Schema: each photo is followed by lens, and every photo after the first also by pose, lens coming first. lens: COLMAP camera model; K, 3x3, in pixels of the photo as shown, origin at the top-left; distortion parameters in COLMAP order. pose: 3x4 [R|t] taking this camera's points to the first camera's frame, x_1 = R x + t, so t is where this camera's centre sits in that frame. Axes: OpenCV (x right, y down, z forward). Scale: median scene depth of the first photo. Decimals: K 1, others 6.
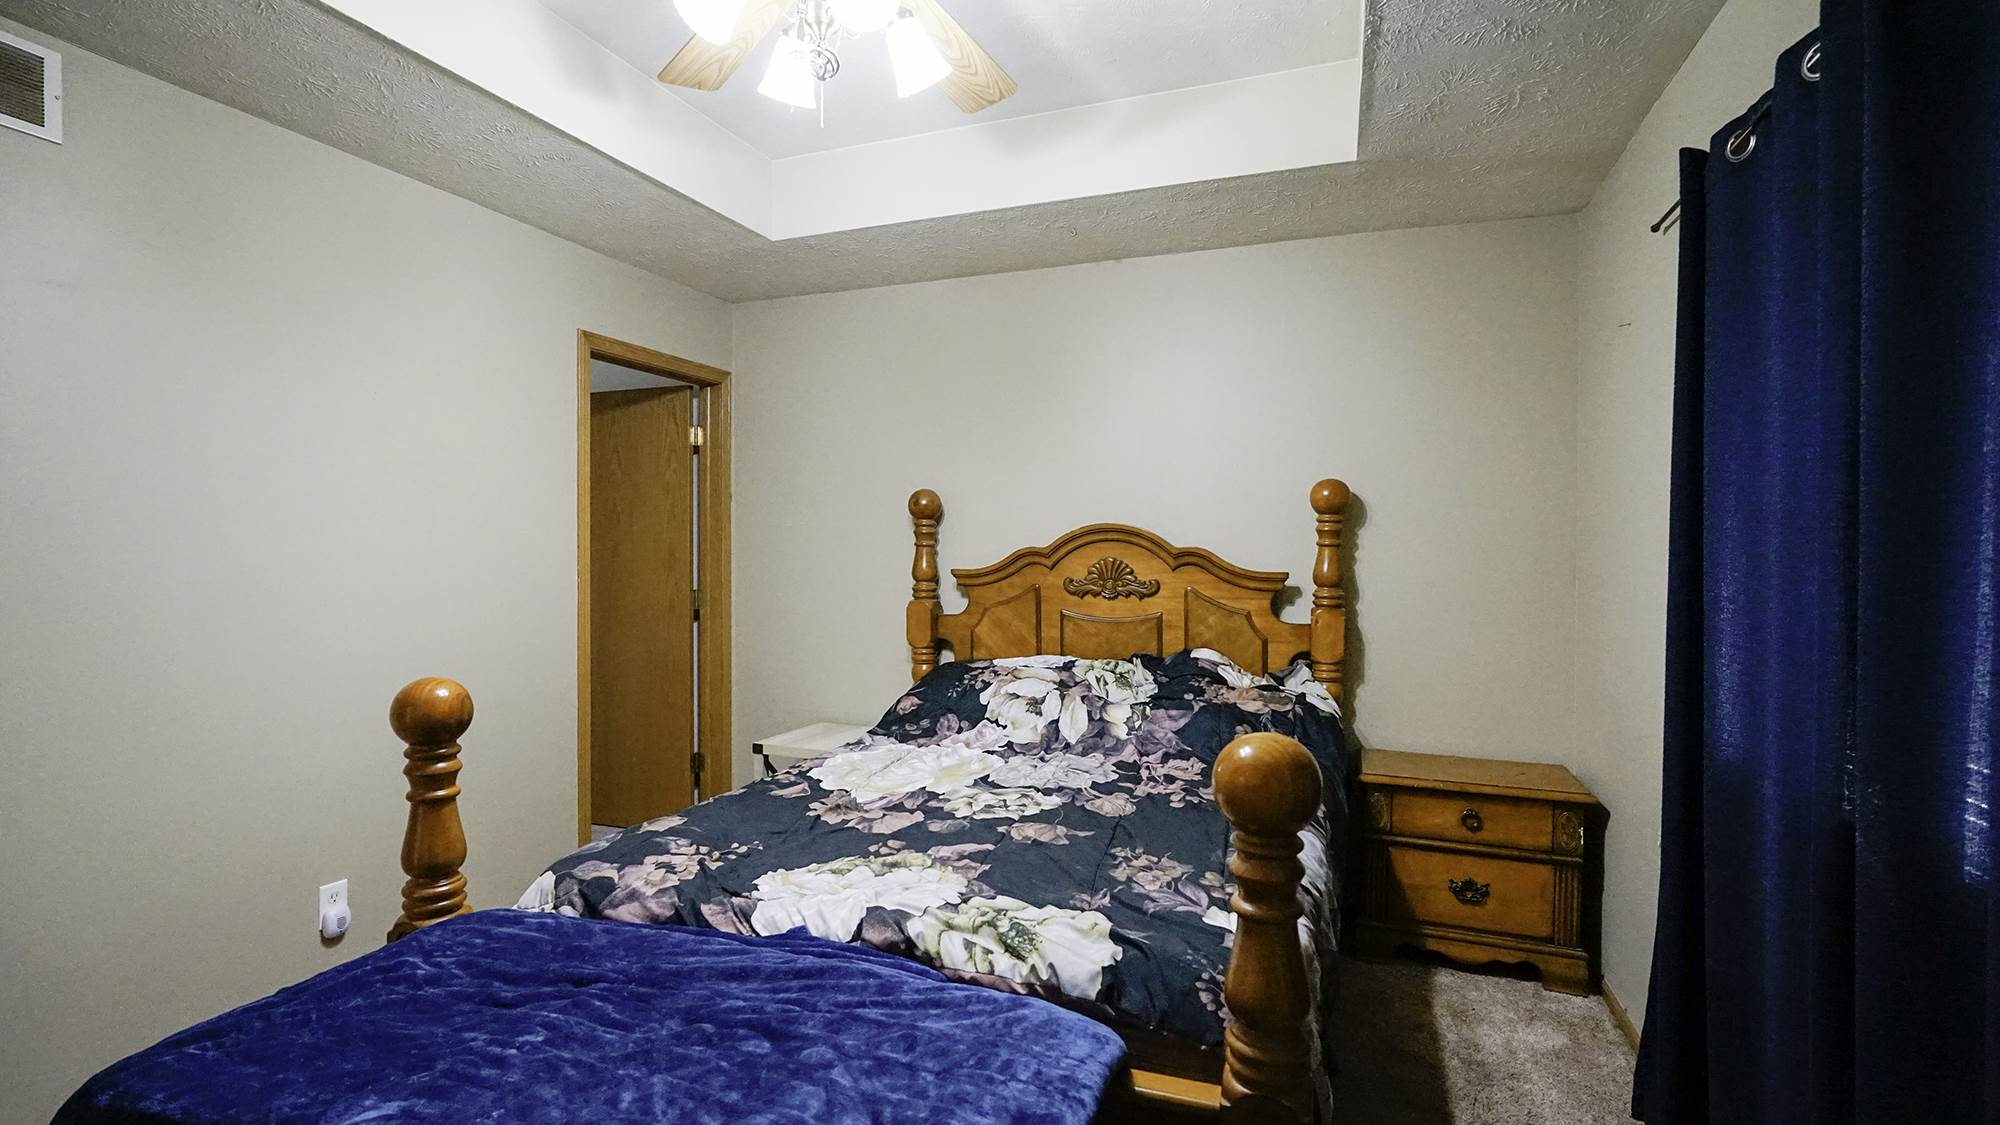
lens RADIAL K [[921.5, 0, 994.6], [0, 921.5, 563.9], [0, 0, 1]] dist [-0.018502, 0.010365]
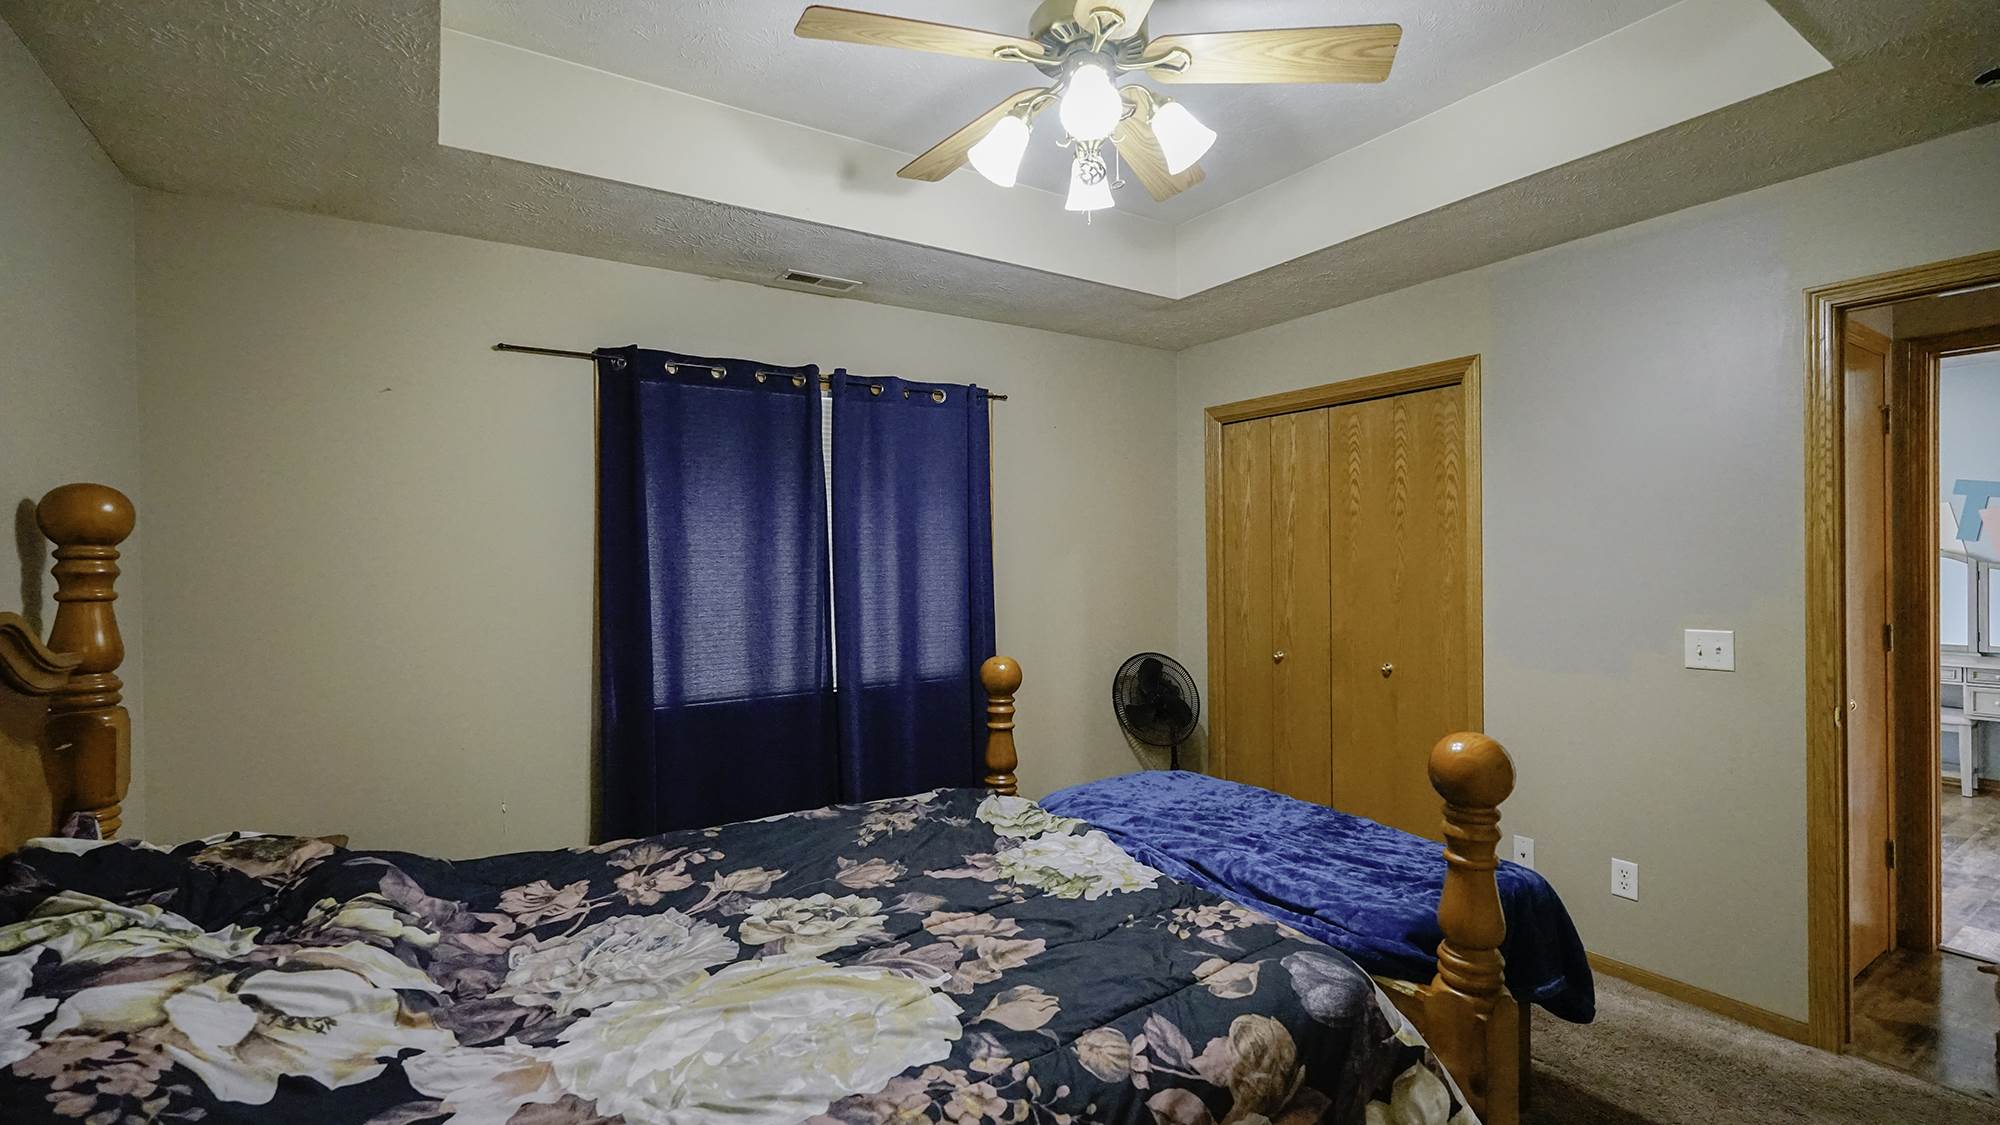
lens RADIAL K [[874.2, 0, 1003.4], [0, 874.2, 561.4], [0, 0, 1]] dist [-0.012582, 0.007603]
pose [[-0.815798, 0.009216, 0.578263, -0.702156], [0.022623, 0.999616, 0.015984, -0.070292], [-0.577894, 0.026121, -0.815694, 1.886287]]
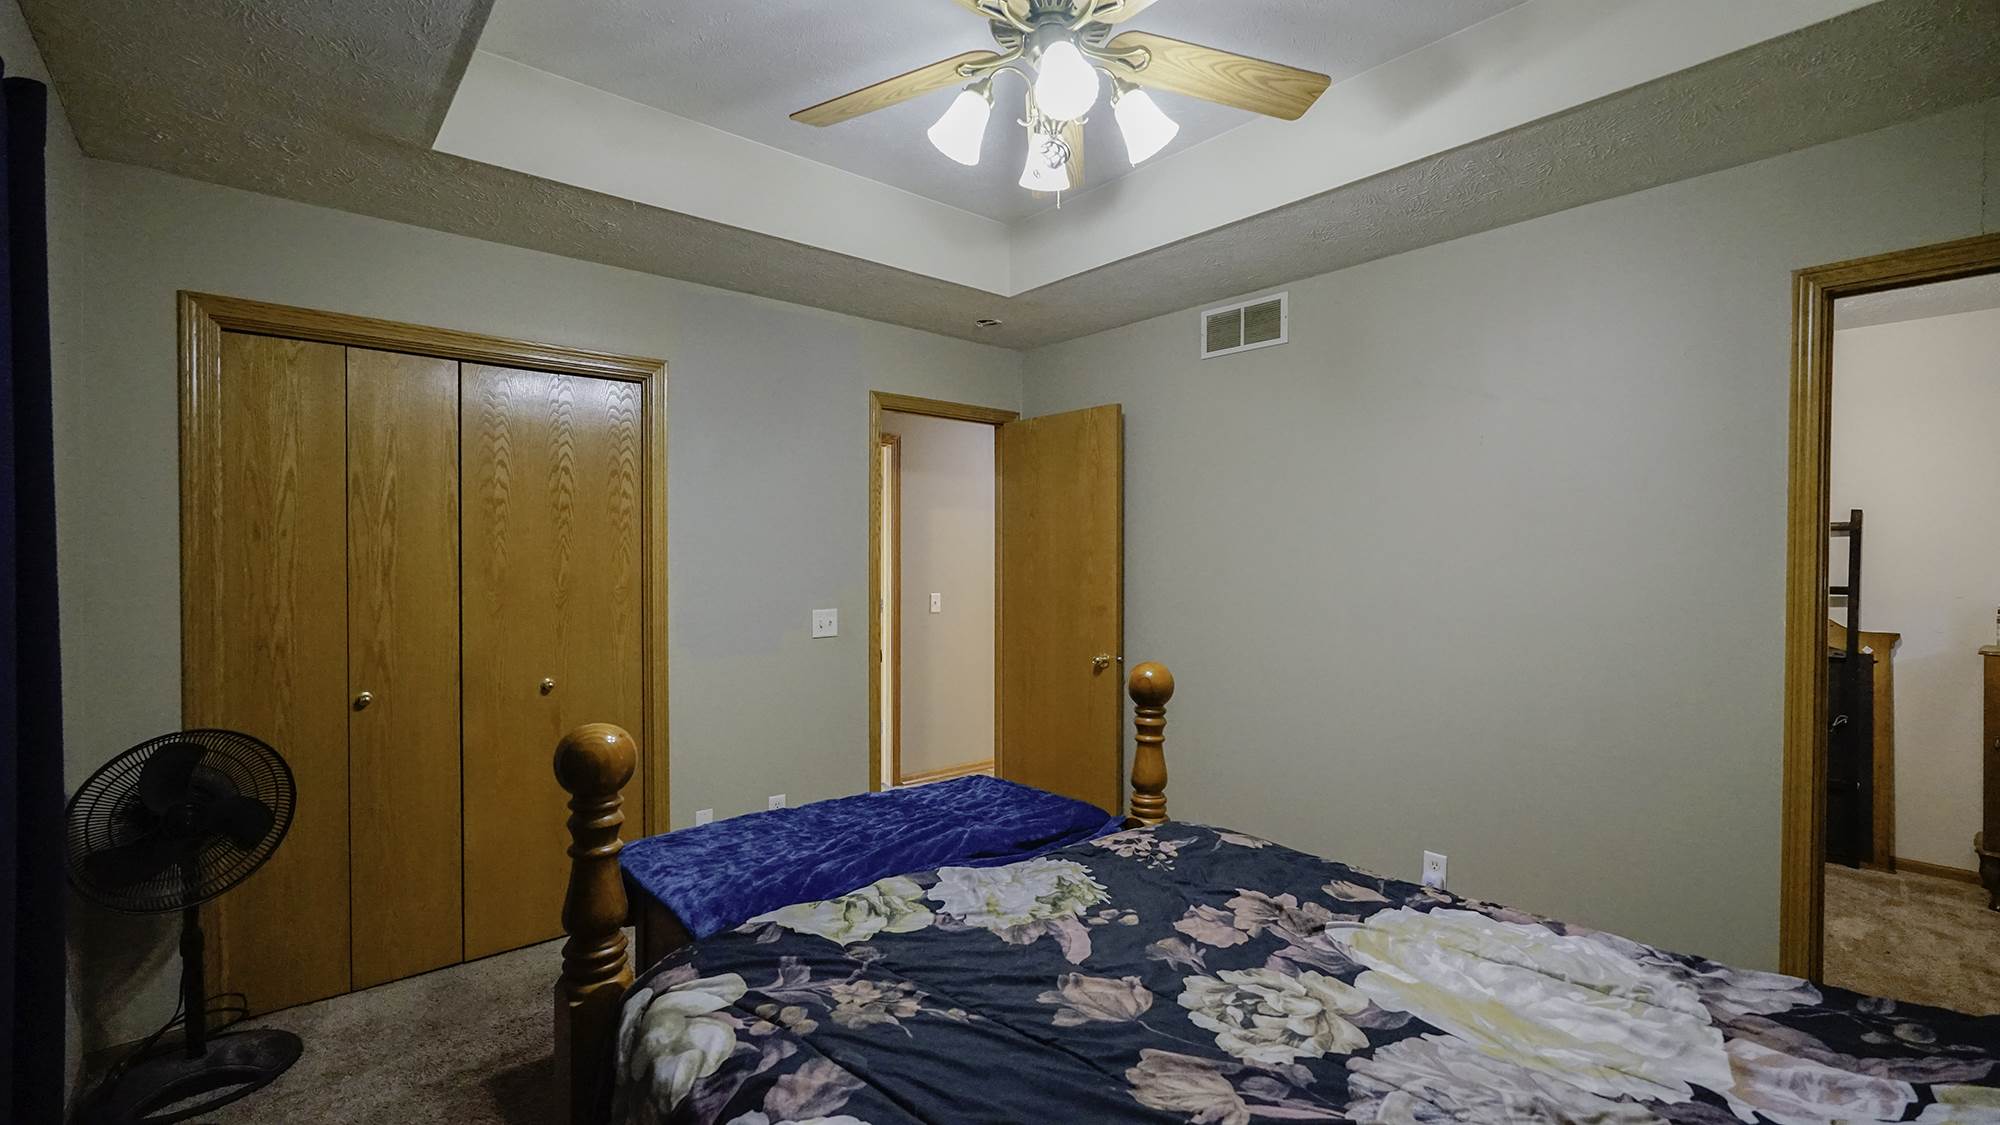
lens RADIAL K [[870.9, 0, 1000.8], [0, 870.9, 561.5], [0, 0, 1]] dist [-0.013761, 0.007948]
pose [[-0.475240, 0.004425, -0.879845, 0.747373], [-0.015795, 0.999783, 0.013560, -0.055659], [0.879714, 0.020341, -0.475067, 1.389913]]
